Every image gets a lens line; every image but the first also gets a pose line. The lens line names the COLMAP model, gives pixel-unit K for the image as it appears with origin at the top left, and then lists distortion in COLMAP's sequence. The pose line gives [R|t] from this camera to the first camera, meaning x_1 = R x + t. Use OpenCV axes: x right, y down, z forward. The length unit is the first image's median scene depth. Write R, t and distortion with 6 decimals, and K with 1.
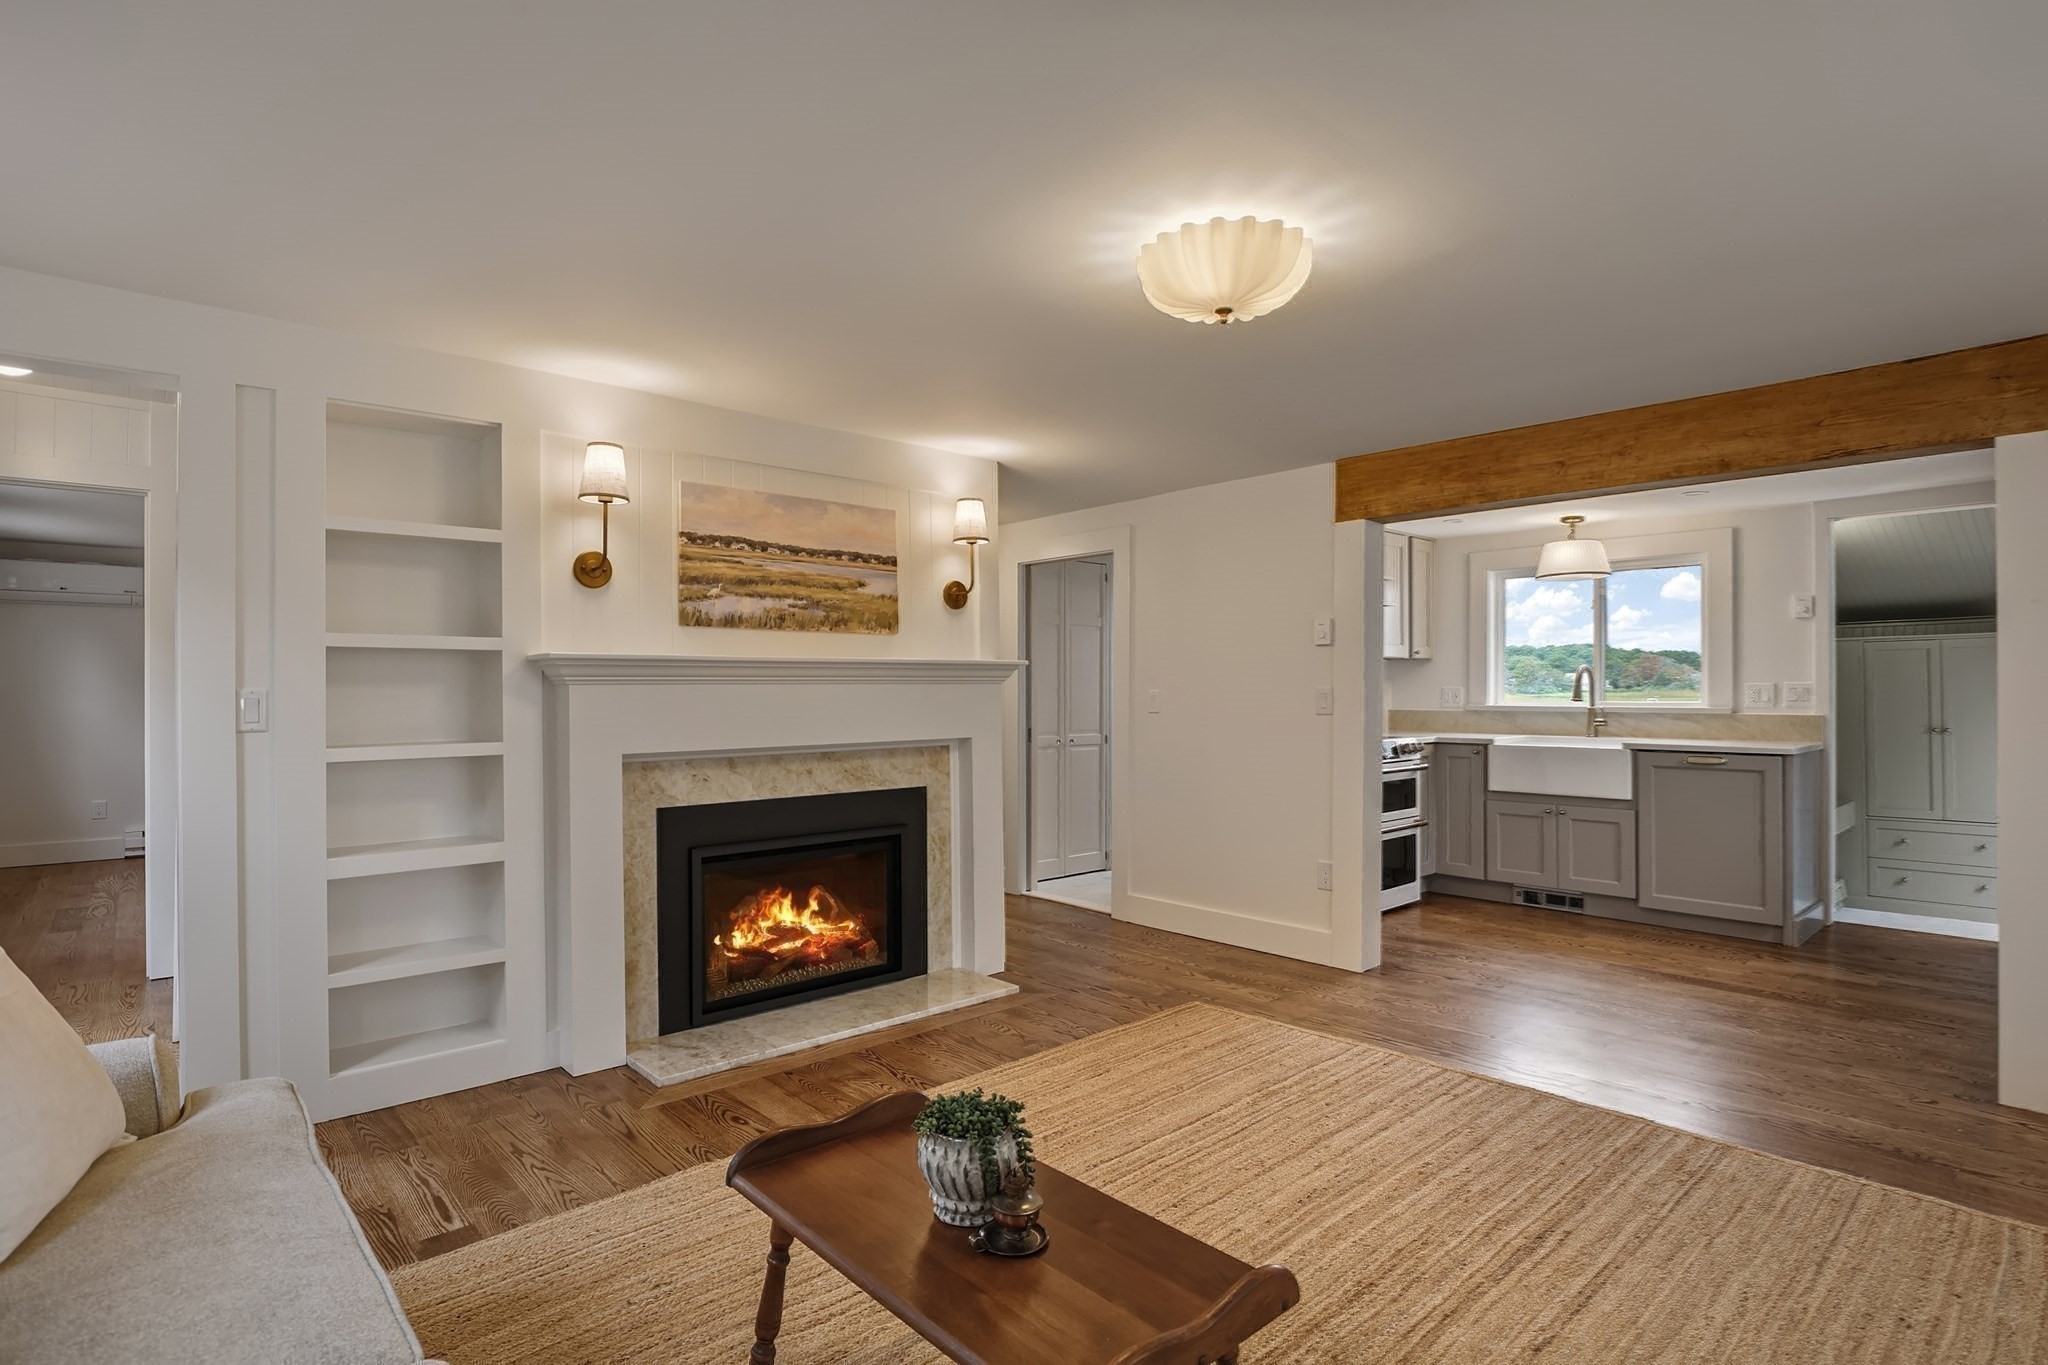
lens RADIAL K [[1024.9, 0, 1028.7], [0, 1024.9, 688.6], [0, 0, 1]] dist [-0.020395, -0.000050]
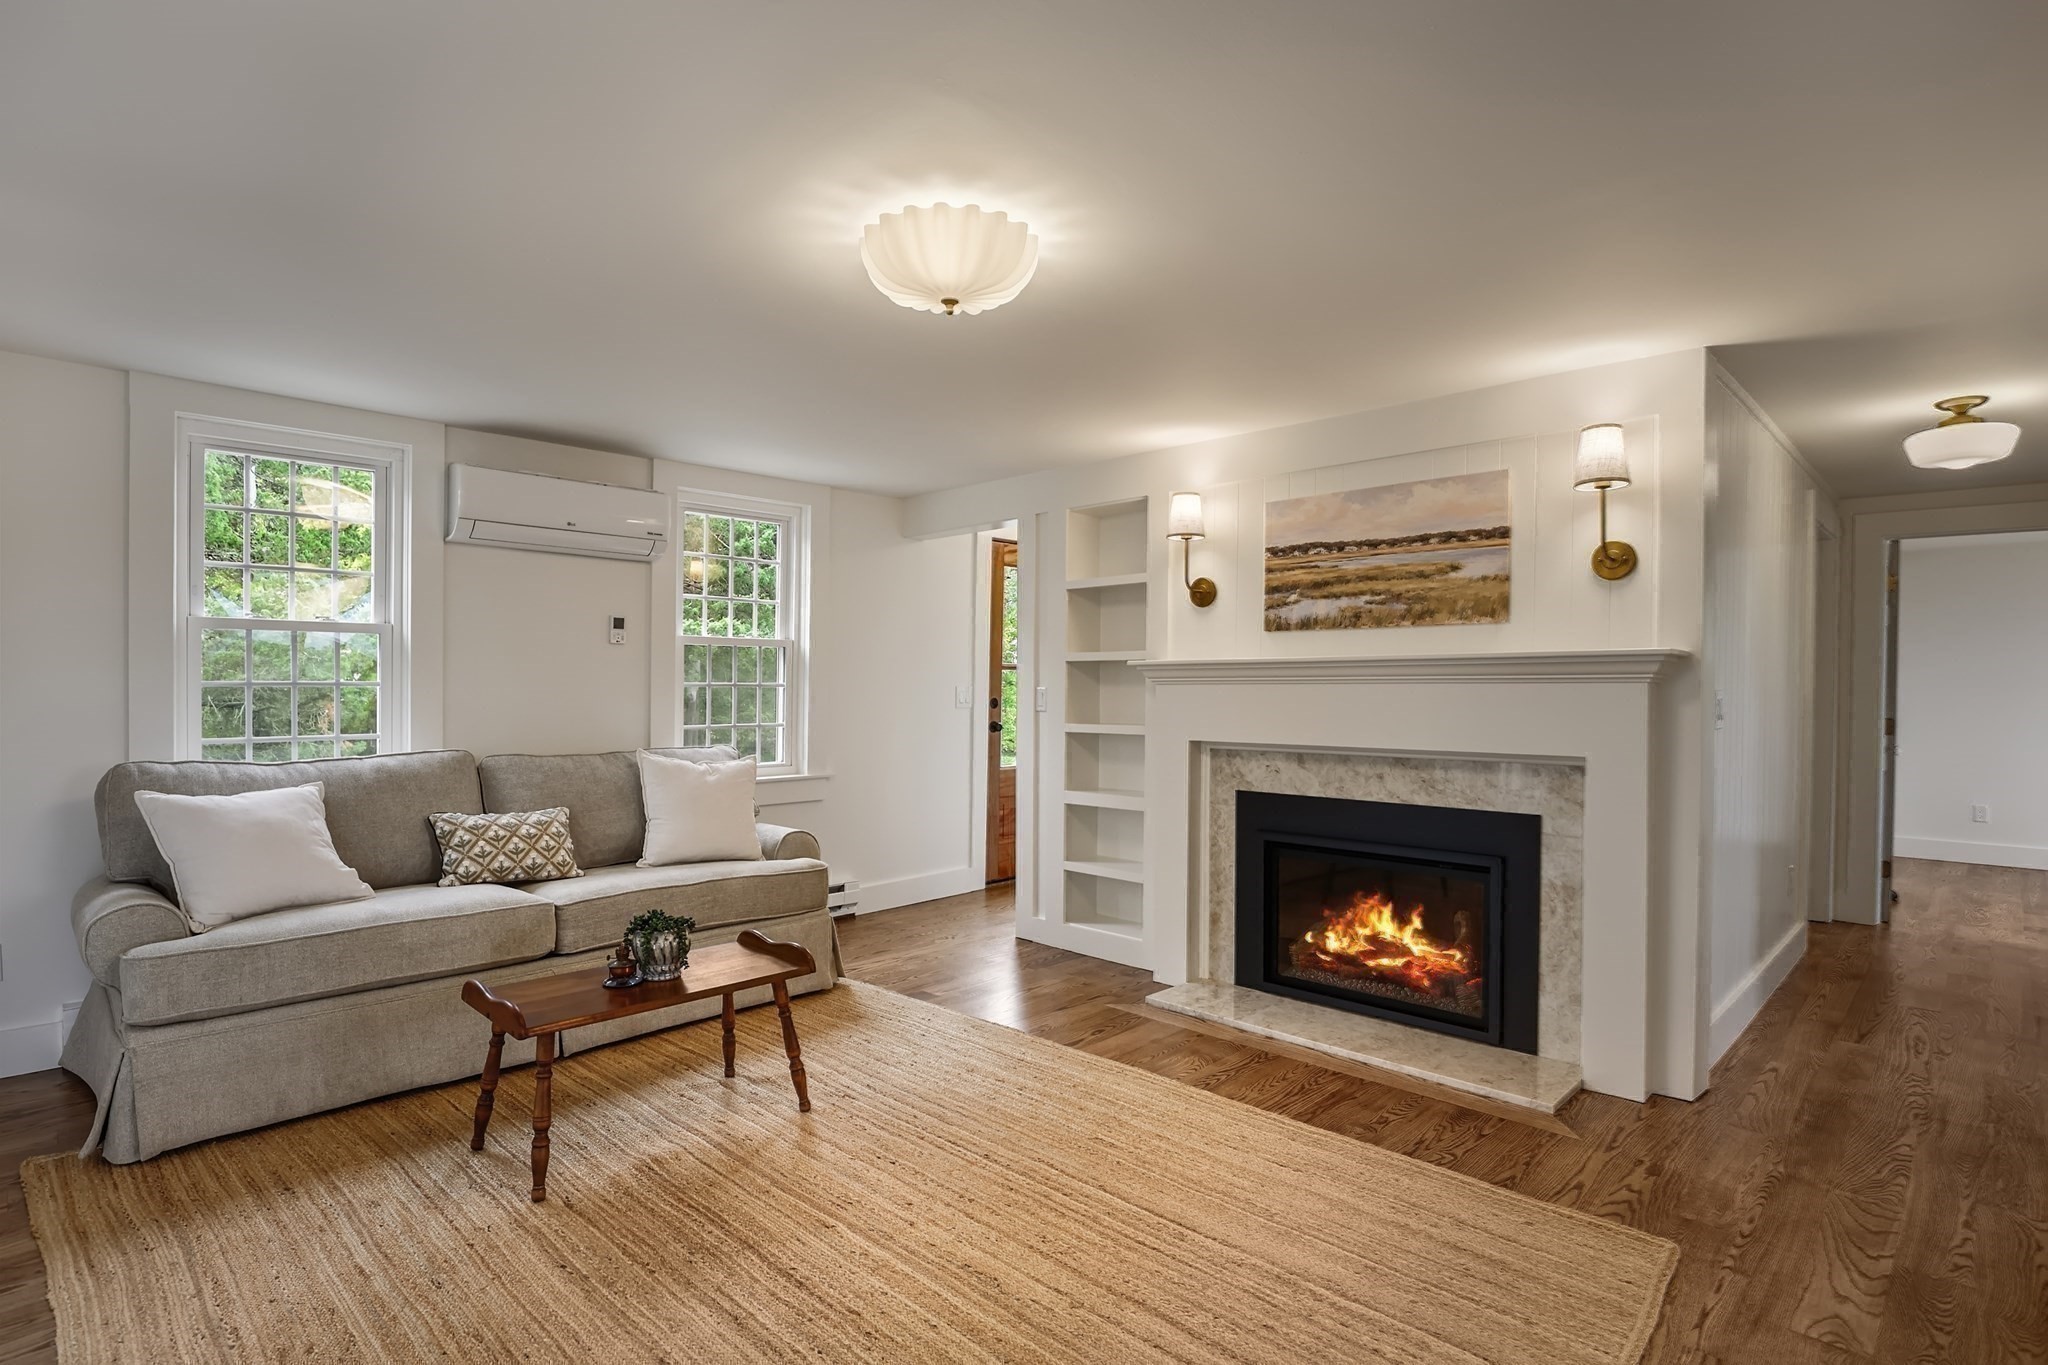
lens RADIAL K [[1032.1, 0, 1023.1], [0, 1032.1, 700.3], [0, 0, 1]] dist [-0.005381, -0.000558]
pose [[0.056328, 0.014211, -0.998311, 0.694284], [-0.004247, 0.999893, 0.013994, -0.000871], [0.998403, 0.003452, 0.056383, 0.597615]]
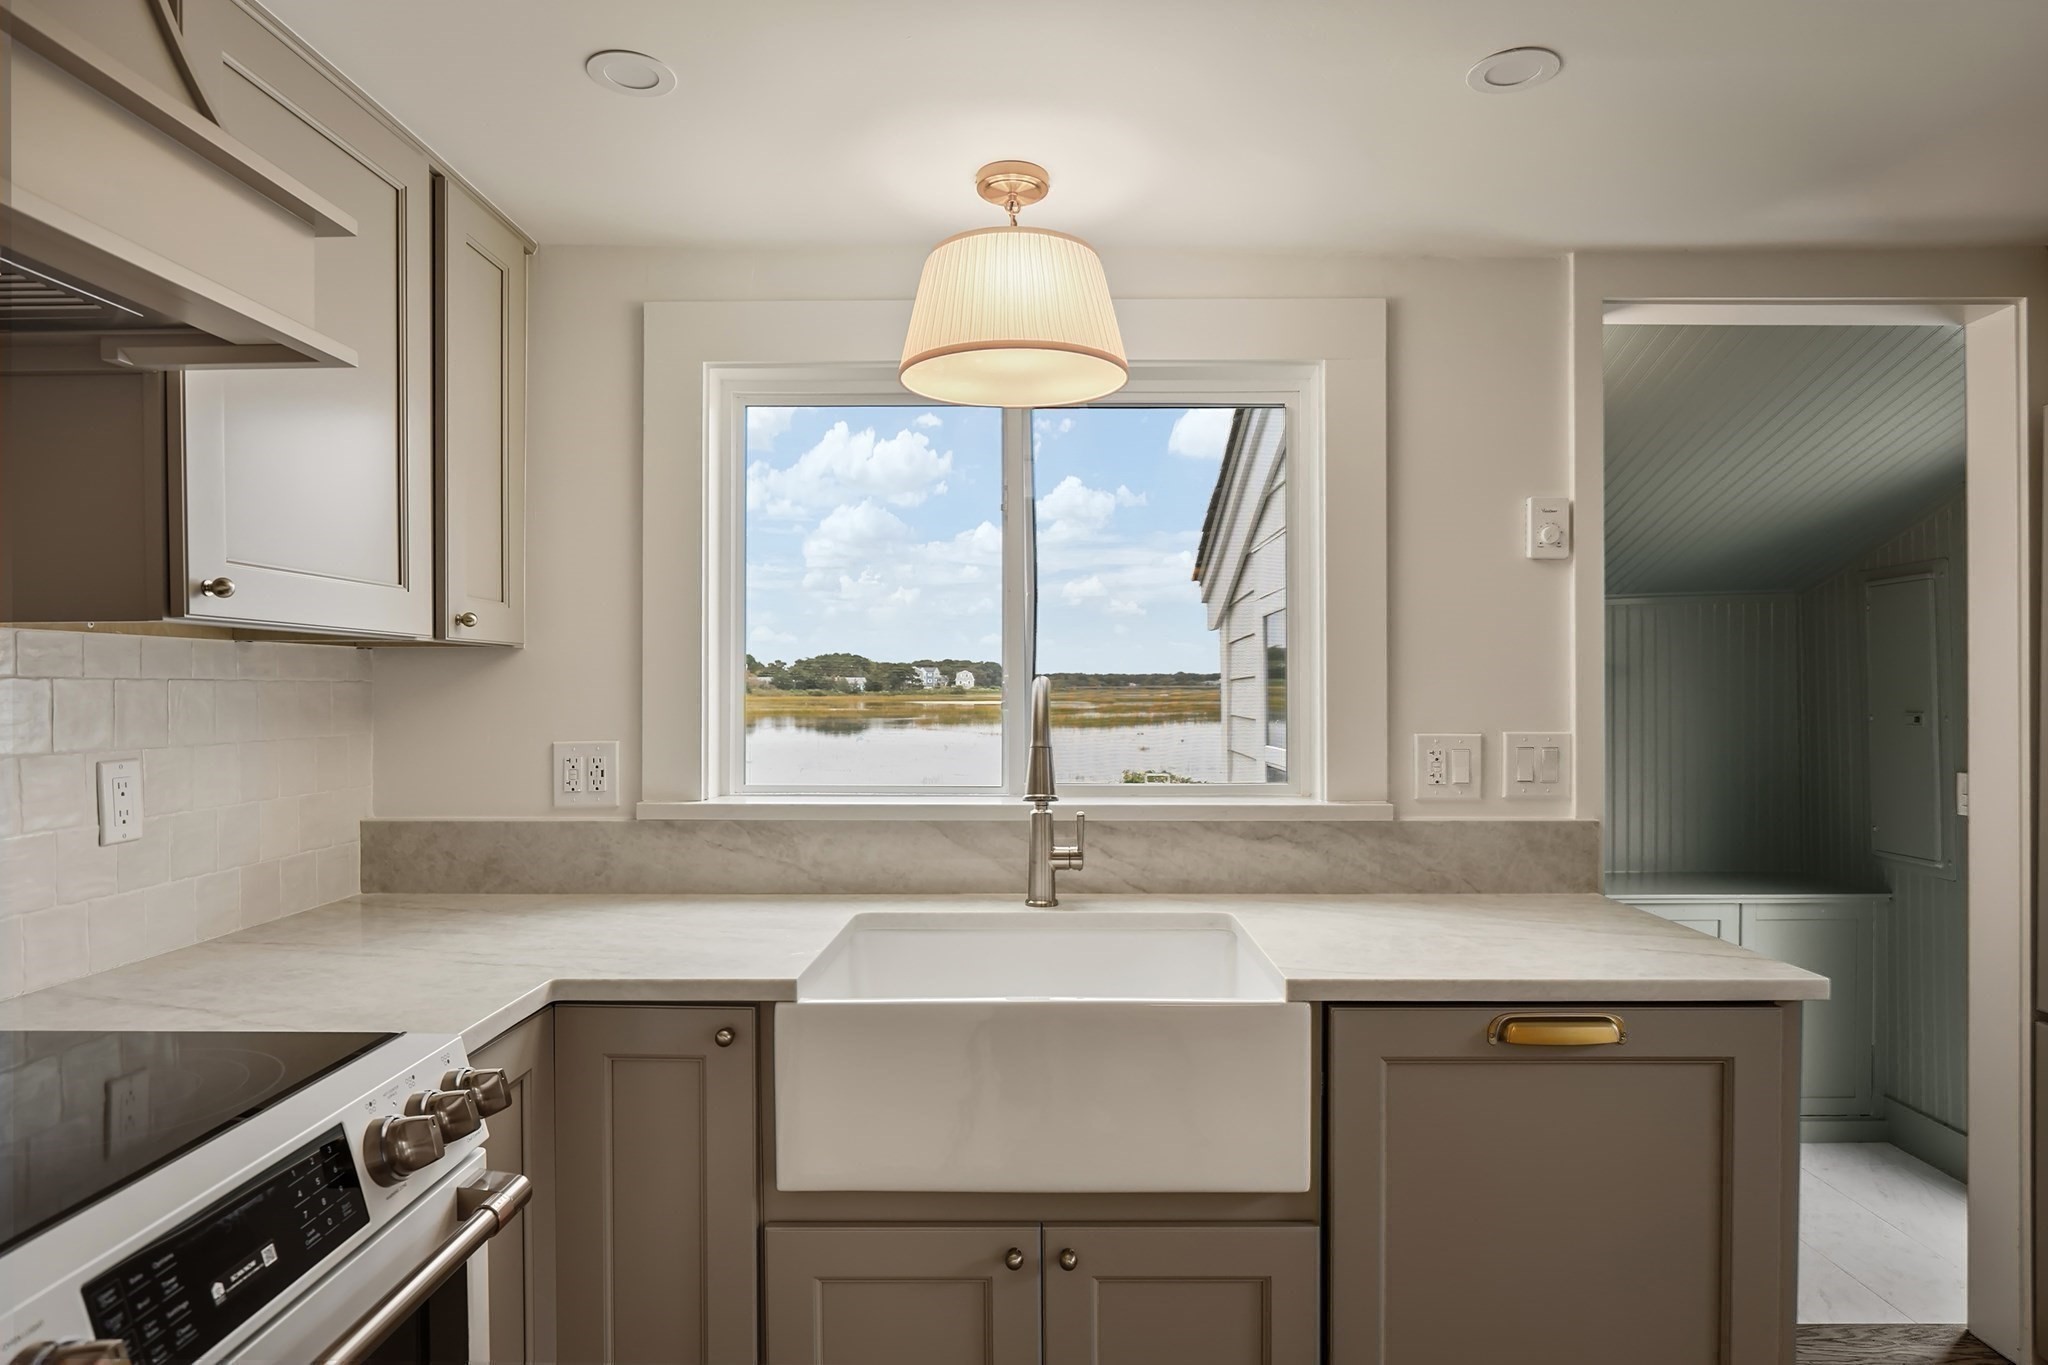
lens RADIAL K [[1182.4, 0, 1020.8], [0, 1182.4, 695.8], [0, 0, 1]] dist [-0.014135, 0.000642]
pose [[0.690680, -0.001954, 0.723158, 0.416251], [-0.001008, 0.999993, 0.003665, -0.027271], [-0.723160, -0.003260, 0.690673, 1.102453]]
